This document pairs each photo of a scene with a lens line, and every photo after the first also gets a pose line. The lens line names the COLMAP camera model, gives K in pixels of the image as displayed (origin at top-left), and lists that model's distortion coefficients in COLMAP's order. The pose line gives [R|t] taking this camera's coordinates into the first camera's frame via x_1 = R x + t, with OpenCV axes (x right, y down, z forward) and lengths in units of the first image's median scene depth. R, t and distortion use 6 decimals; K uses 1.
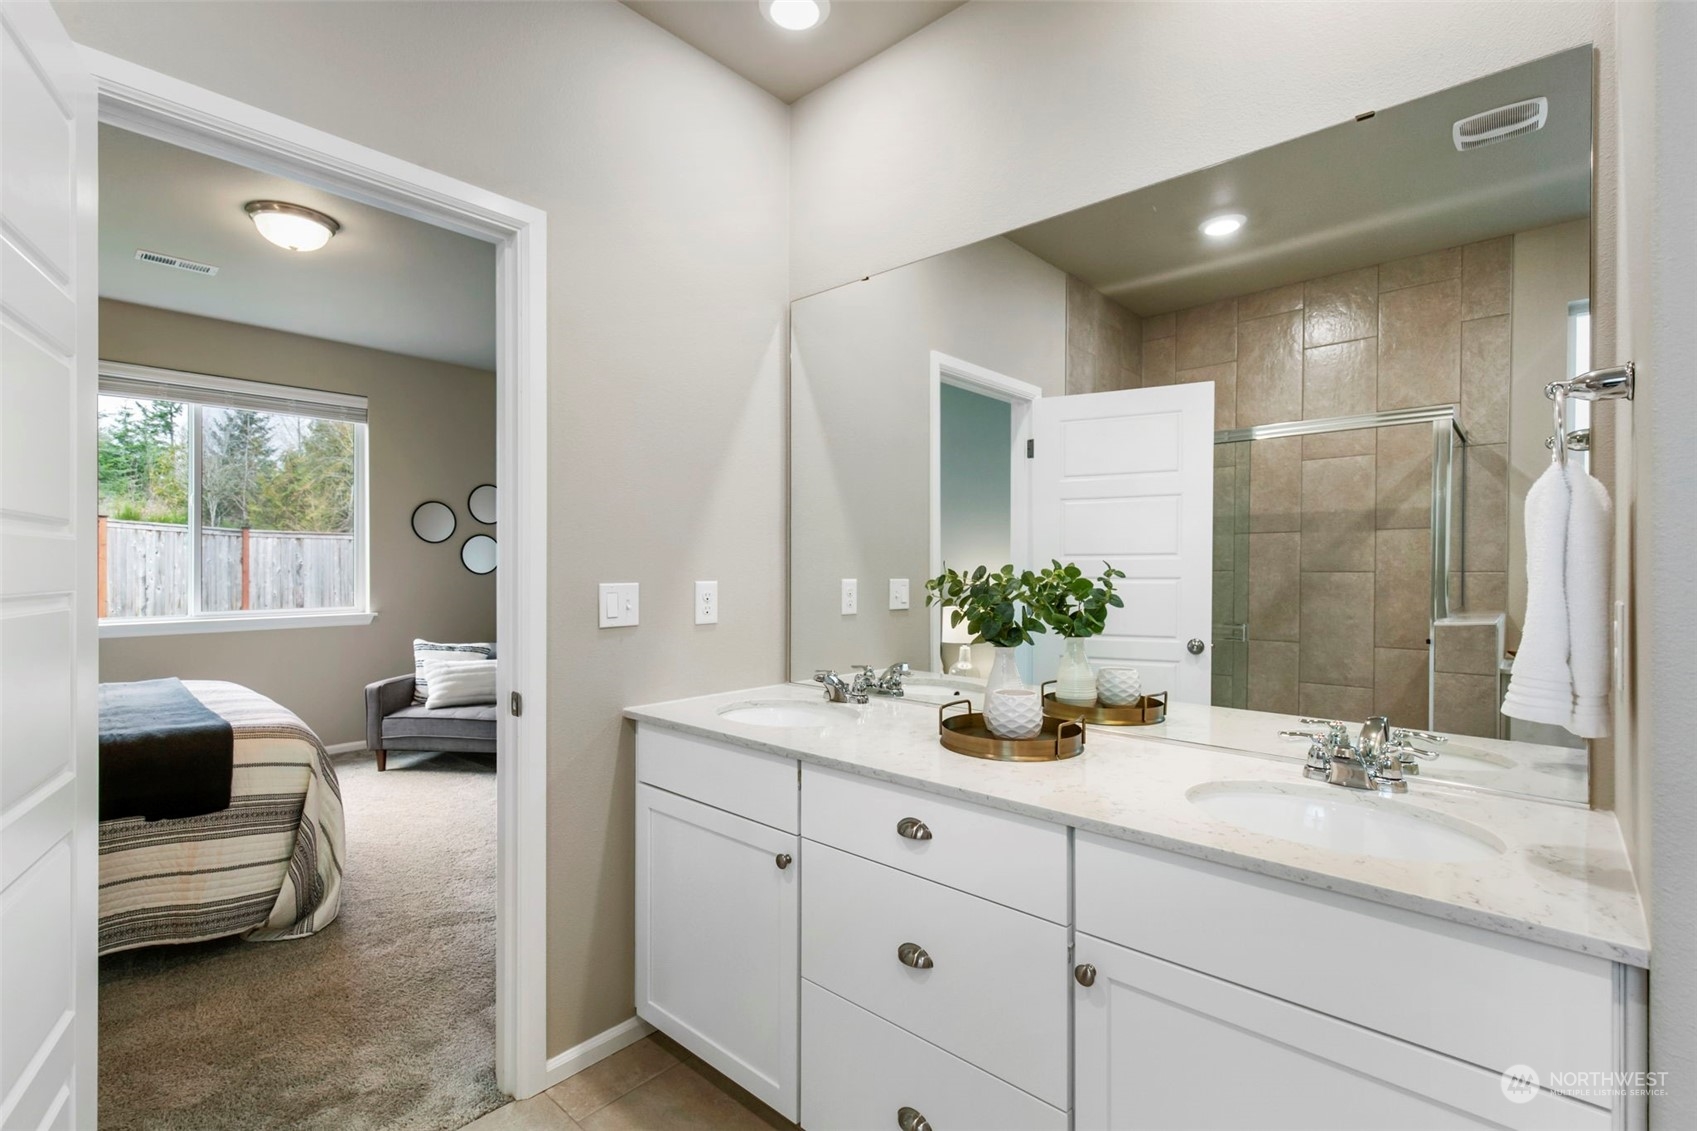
lens RADIAL K [[770.0, 0, 843.2], [0, 770.0, 564.4], [0, 0, 1]] dist [0.005680, -0.000301]
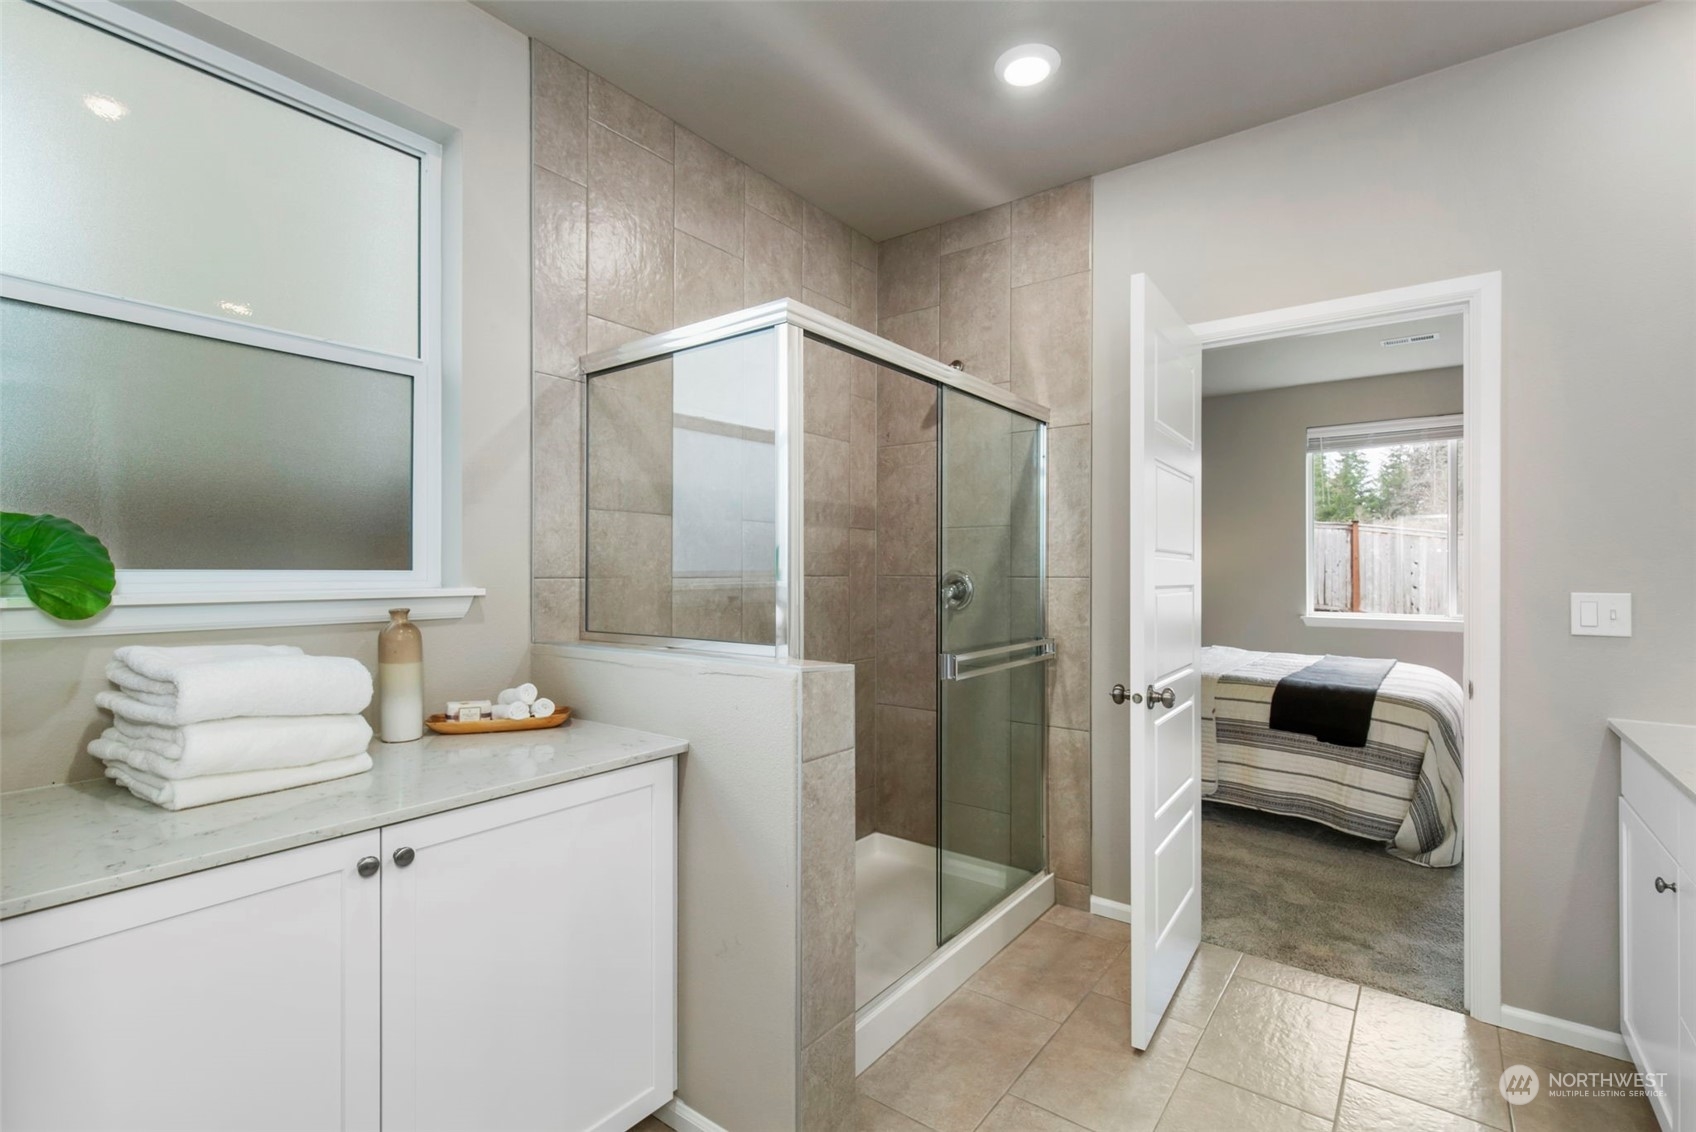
lens RADIAL K [[769.5, 0, 848.7], [0, 769.5, 570.8], [0, 0, 1]] dist [0.005680, -0.000301]
pose [[0.084254, -0.000637, -0.996444, 0.513767], [-0.003473, 0.999994, -0.000932, -0.000920], [0.996438, 0.003539, 0.084251, -0.055491]]
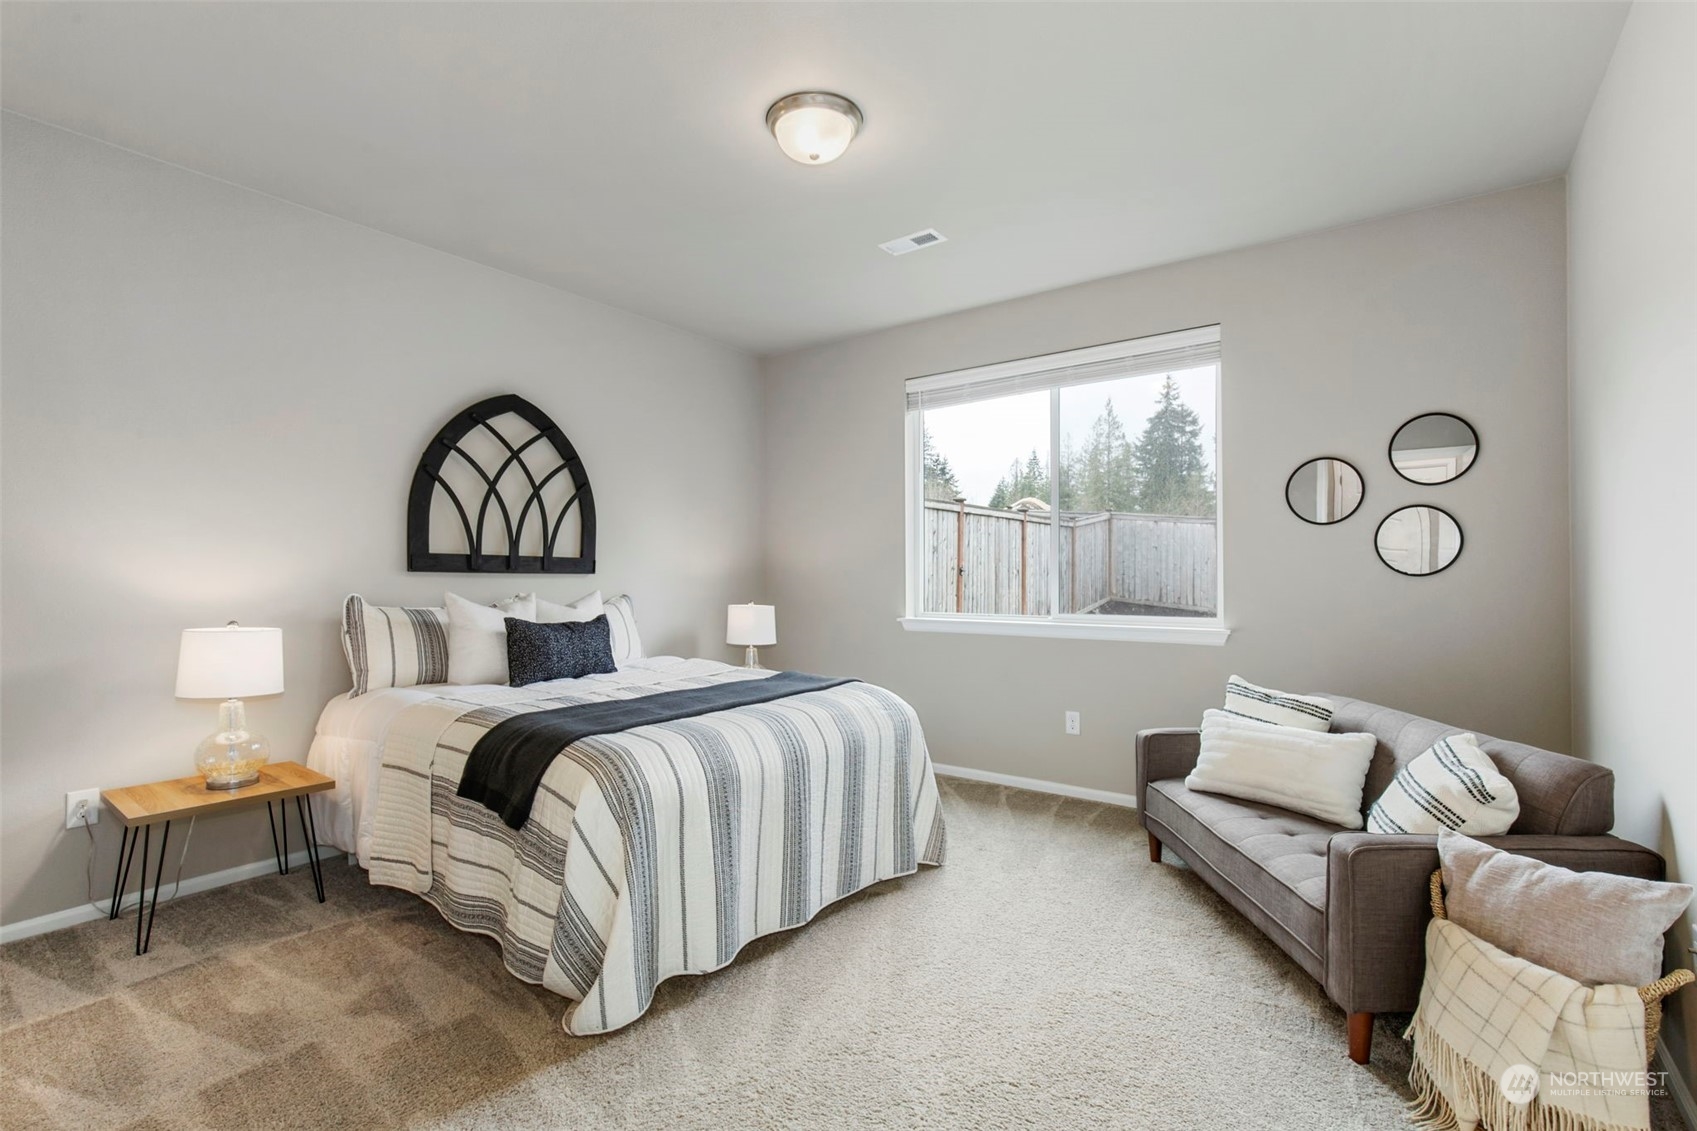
lens RADIAL K [[775.7, 0, 857.5], [0, 775.7, 566.1], [0, 0, 1]] dist [0.001199, 0.000001]
pose [[0.113252, -0.010319, -0.993513, 0.113768], [0.000644, 0.999947, -0.010312, 0.026058], [0.993566, 0.000529, 0.113253, 1.256442]]
